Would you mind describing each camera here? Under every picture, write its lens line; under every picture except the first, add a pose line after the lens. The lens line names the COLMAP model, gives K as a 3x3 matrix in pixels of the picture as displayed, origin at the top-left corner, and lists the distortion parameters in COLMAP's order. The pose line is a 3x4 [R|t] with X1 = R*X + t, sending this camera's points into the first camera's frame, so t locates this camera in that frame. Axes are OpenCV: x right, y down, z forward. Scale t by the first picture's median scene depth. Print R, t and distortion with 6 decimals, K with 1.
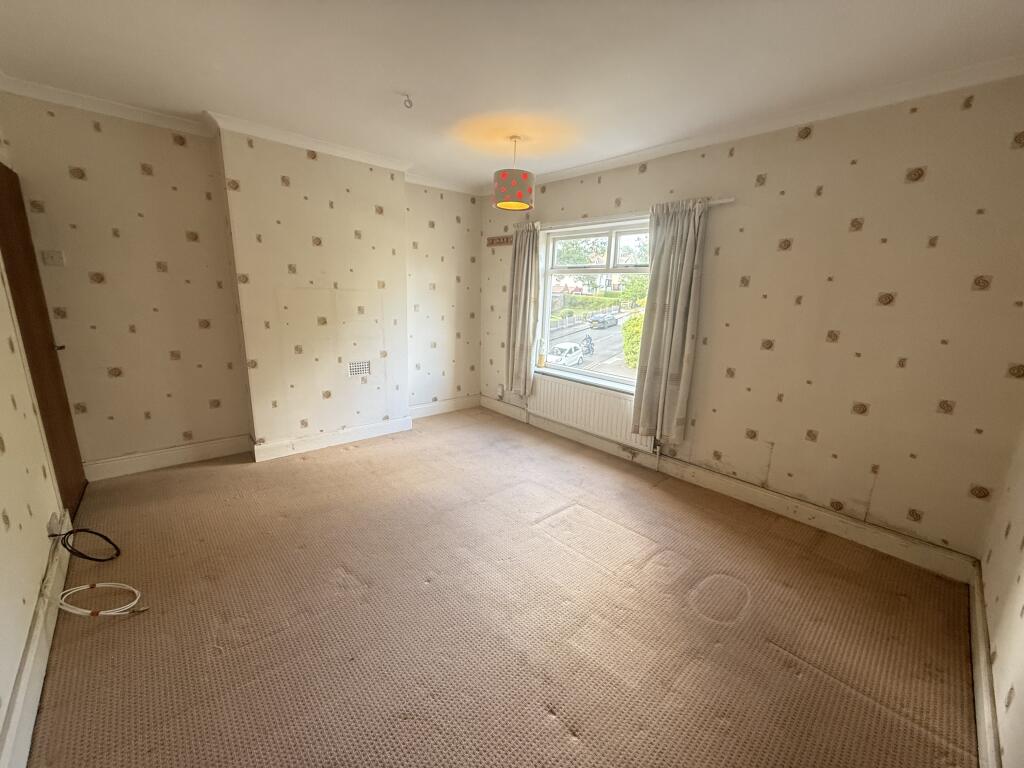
lens RADIAL K [[407.0, 0, 508.6], [0, 407.0, 386.2], [0, 0, 1]] dist [-0.000800, -0.000189]
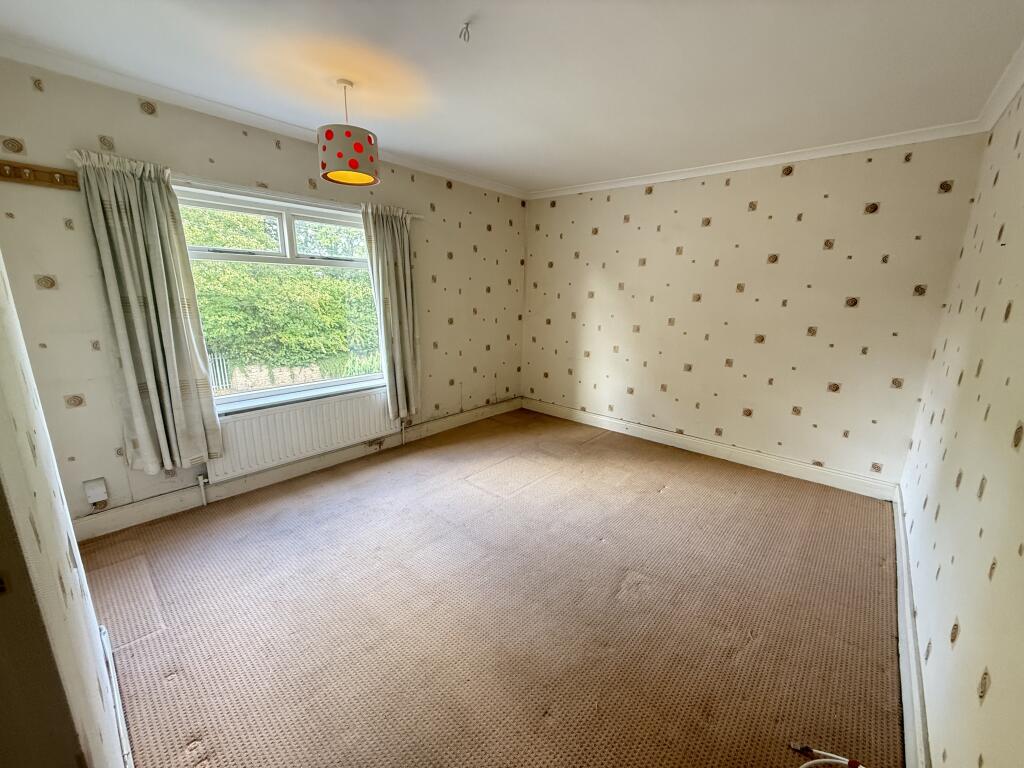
lens RADIAL K [[407.0, 0, 510.2], [0, 407.0, 384.8], [0, 0, 1]] dist [-0.000800, -0.000189]
pose [[-0.102750, -0.260163, 0.960082, -0.730421], [0.204250, 0.939105, 0.276338, -0.205265], [-0.973511, 0.224491, -0.043355, 0.733894]]
